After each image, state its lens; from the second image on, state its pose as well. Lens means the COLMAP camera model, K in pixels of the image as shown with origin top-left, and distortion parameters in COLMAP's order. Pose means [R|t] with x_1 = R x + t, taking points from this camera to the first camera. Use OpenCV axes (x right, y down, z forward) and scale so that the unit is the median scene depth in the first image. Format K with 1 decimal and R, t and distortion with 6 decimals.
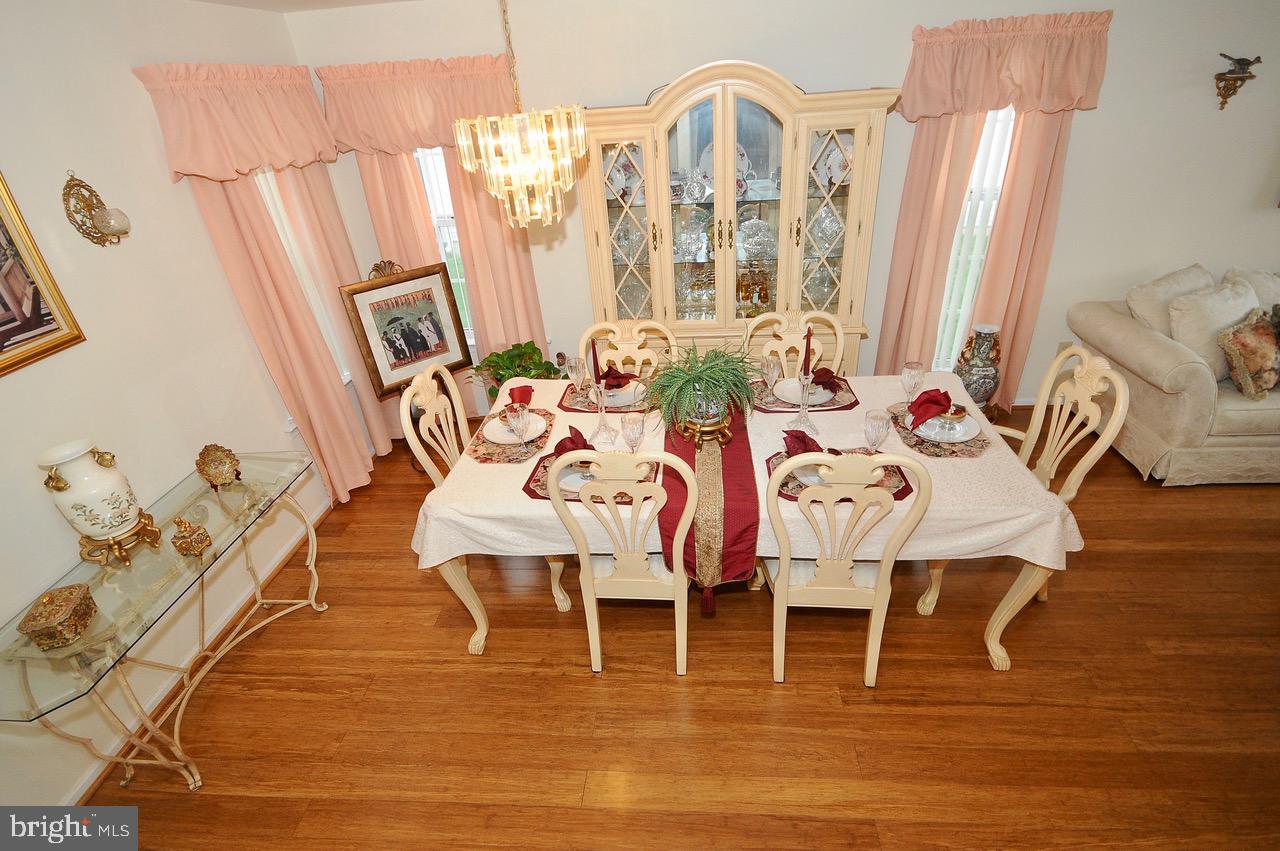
lens RADIAL K [[600.0, 0, 644.9], [0, 600.0, 423.6], [0, 0, 1]] dist [-0.004121, -0.001699]
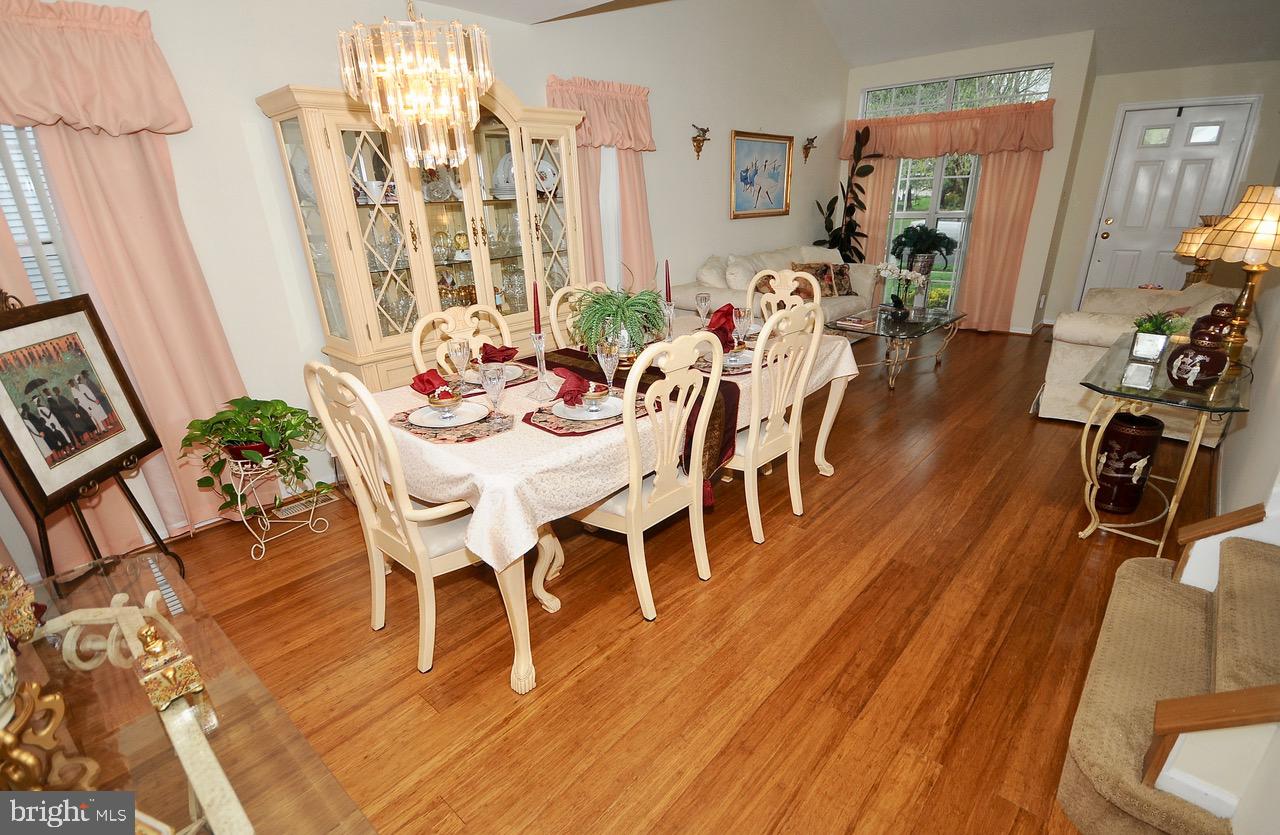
lens RADIAL K [[604.9, 0, 644.0], [0, 604.9, 420.7], [0, 0, 1]] dist [-0.001021, -0.000003]
pose [[0.618279, -0.240300, 0.748323, -0.520668], [0.374050, 0.927340, -0.011262, 0.094831], [-0.691243, 0.286874, 0.663239, 0.211836]]
